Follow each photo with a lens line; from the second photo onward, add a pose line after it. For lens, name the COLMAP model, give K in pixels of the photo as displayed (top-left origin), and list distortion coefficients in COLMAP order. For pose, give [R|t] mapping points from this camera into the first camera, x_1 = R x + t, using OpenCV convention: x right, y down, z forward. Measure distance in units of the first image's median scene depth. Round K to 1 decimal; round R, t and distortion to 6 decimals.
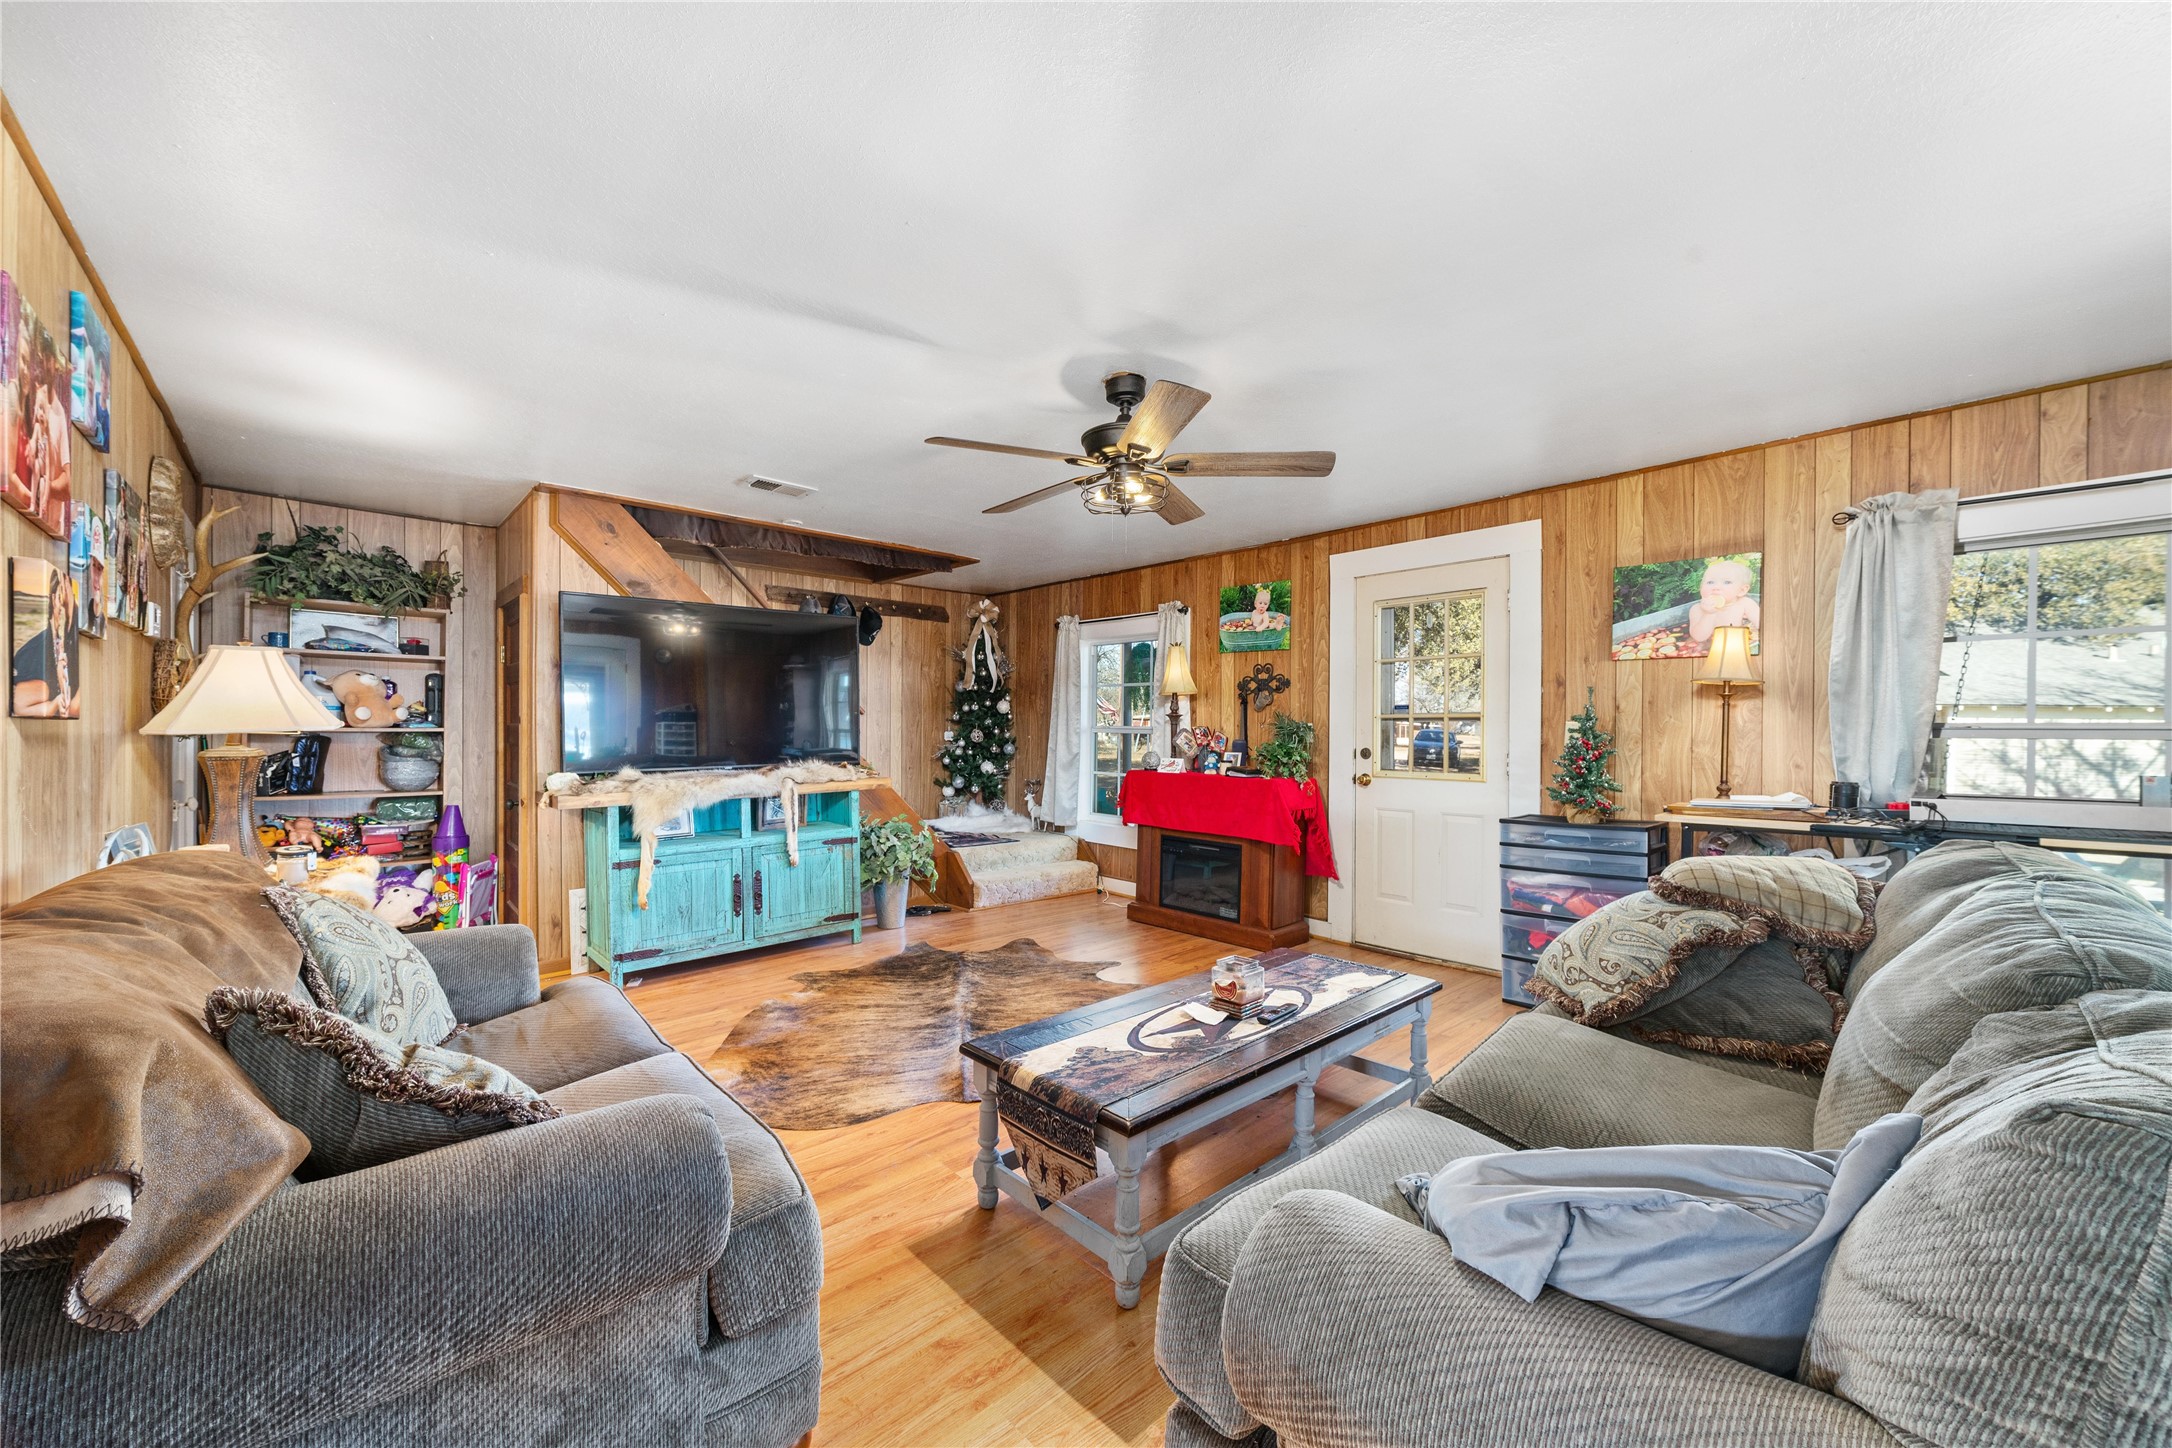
lens RADIAL K [[824.8, 0, 1076.3], [0, 824.8, 740.6], [0, 0, 1]] dist [-0.003445, 0.001110]
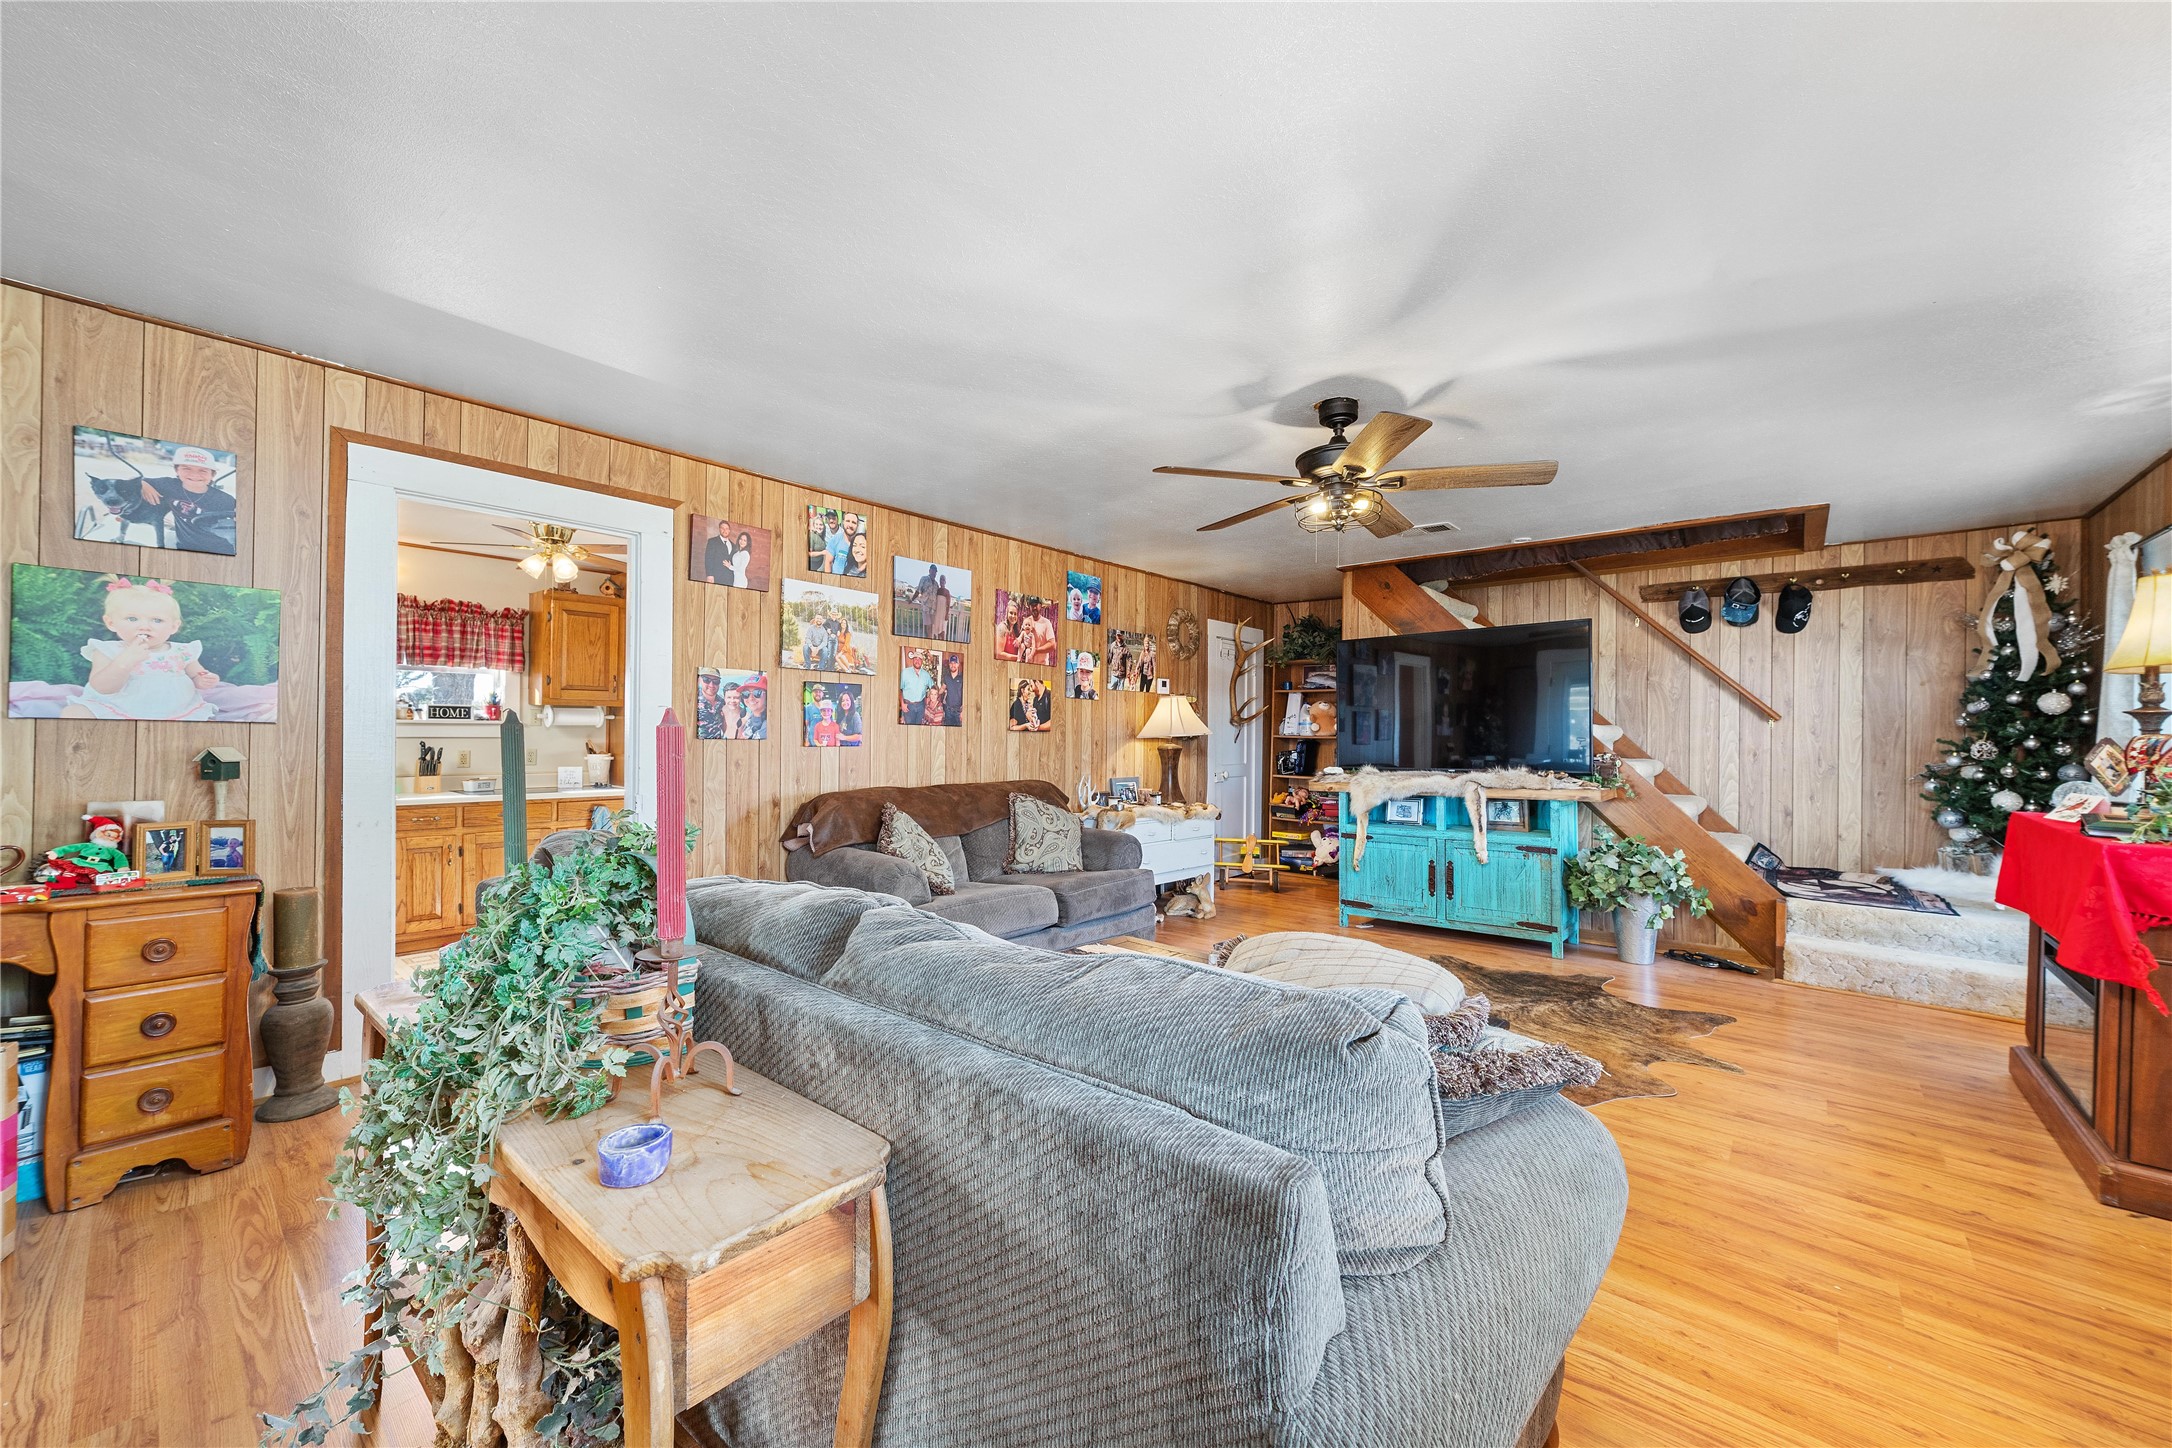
lens RADIAL K [[824.8, 0, 1087.7], [0, 824.8, 735.1], [0, 0, 1]] dist [-0.003445, 0.001110]
pose [[0.111171, -0.001939, -0.993799, 0.696031], [-0.019808, 0.999795, -0.004166, -0.001956], [0.993604, 0.020148, 0.111110, 0.373302]]
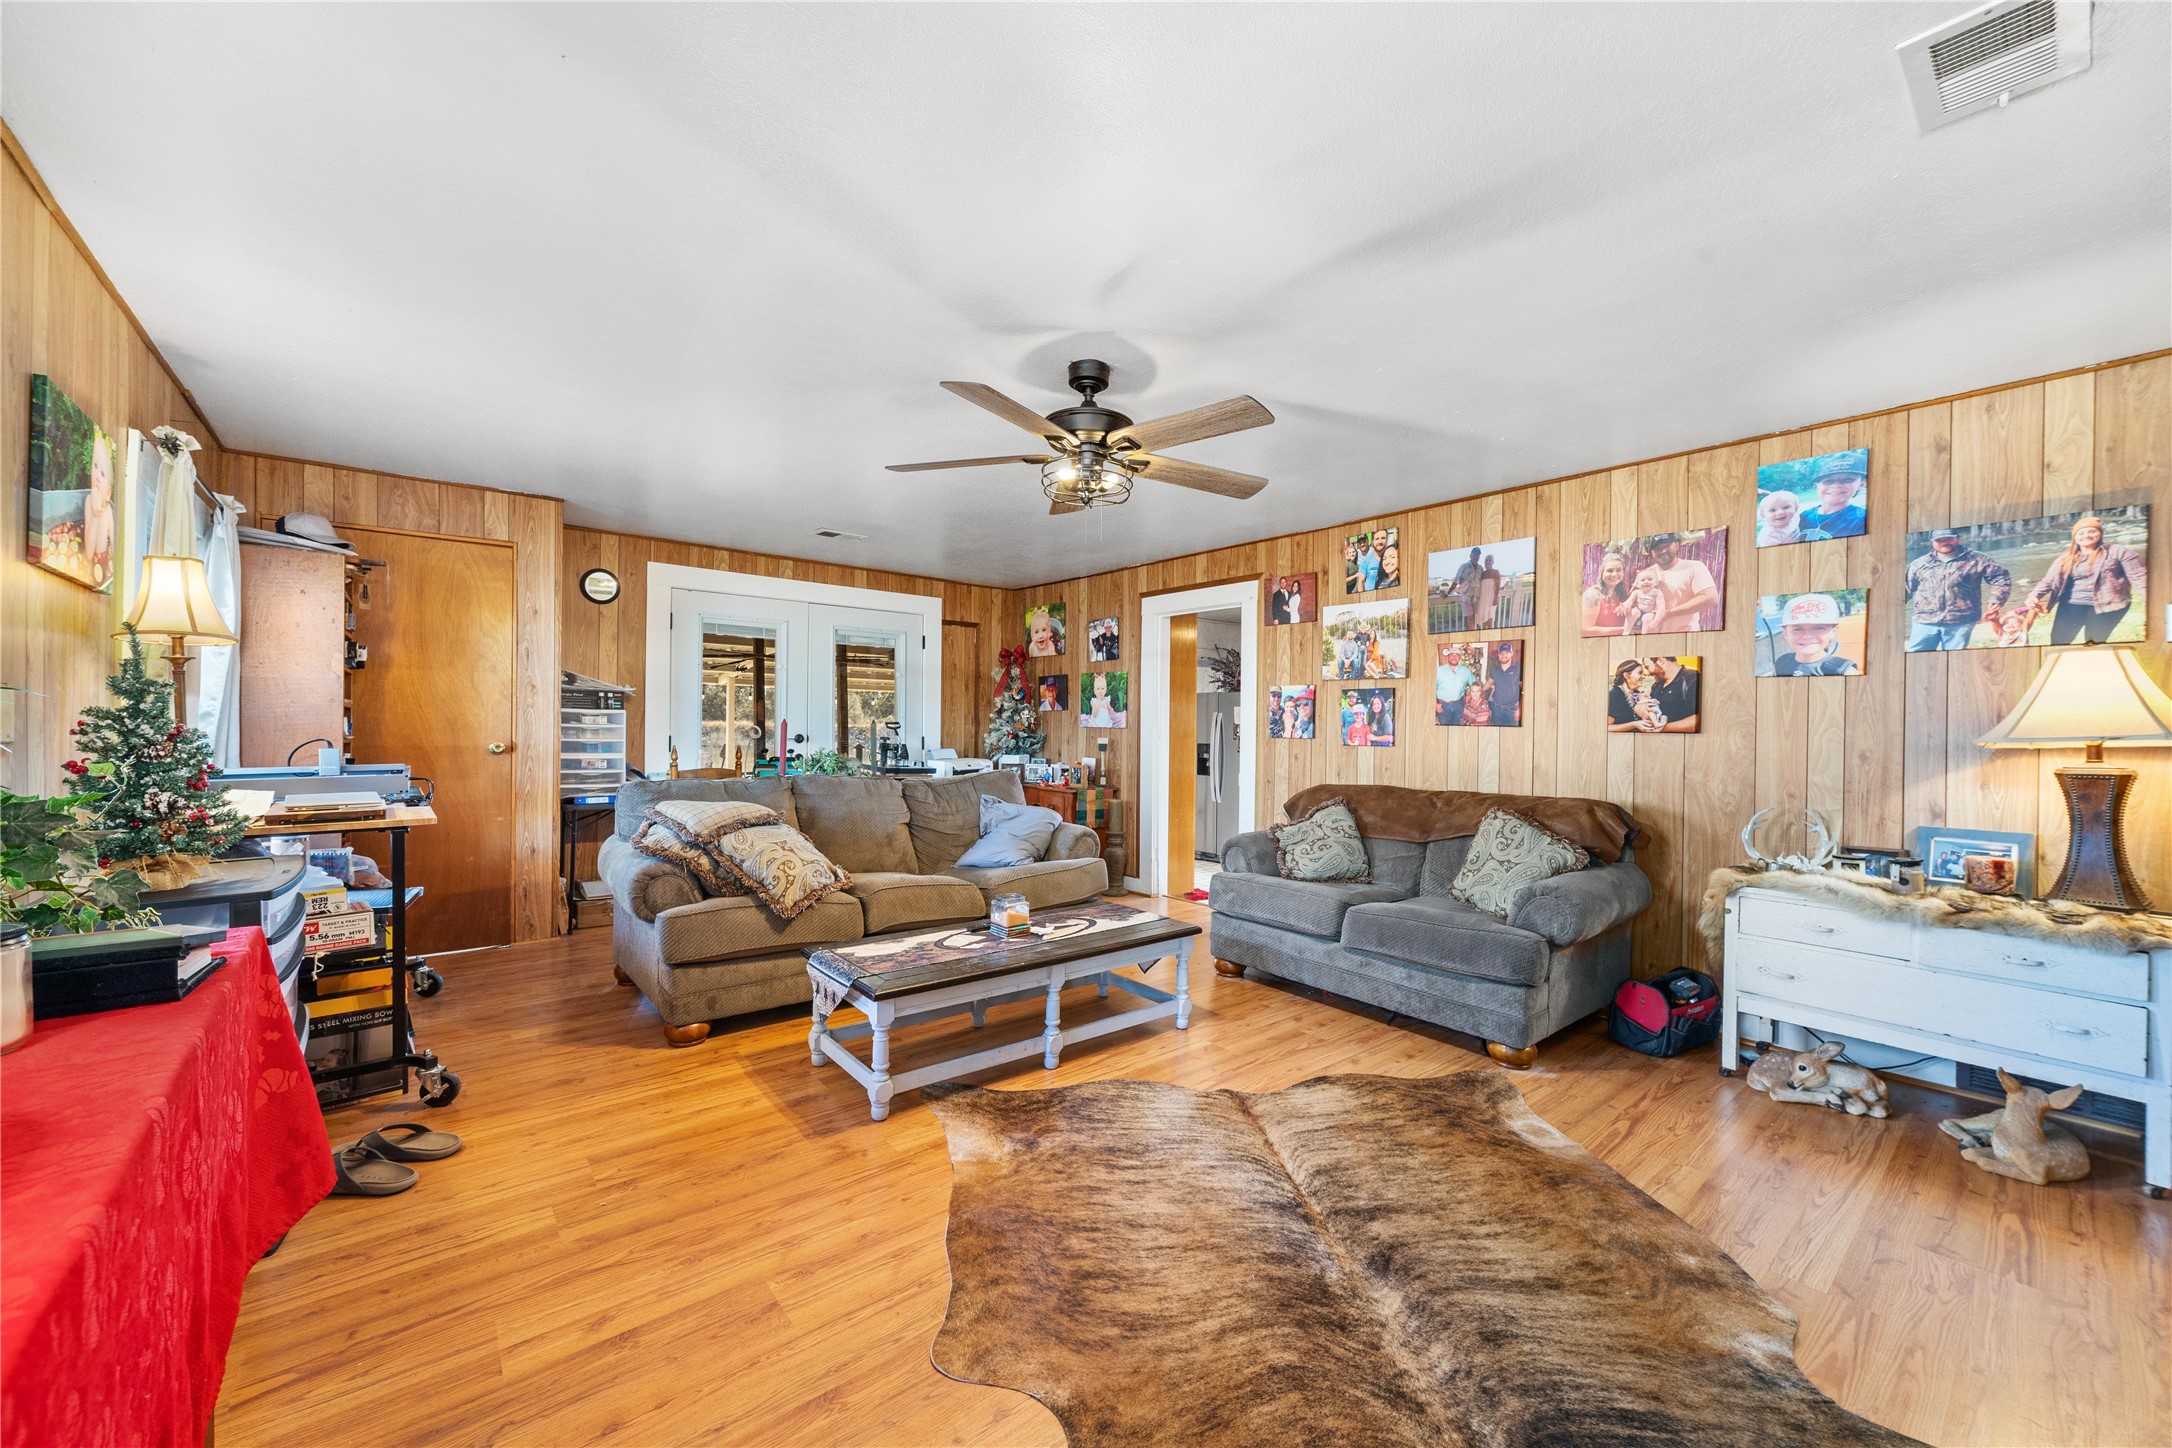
lens RADIAL K [[824.8, 0, 1082.4], [0, 824.8, 727.5], [0, 0, 1]] dist [-0.003445, 0.001110]
pose [[-0.998534, -0.017194, 0.051325, 0.006544], [-0.016762, 0.999820, 0.008840, -0.014201], [-0.051468, 0.007966, -0.998643, 1.289062]]
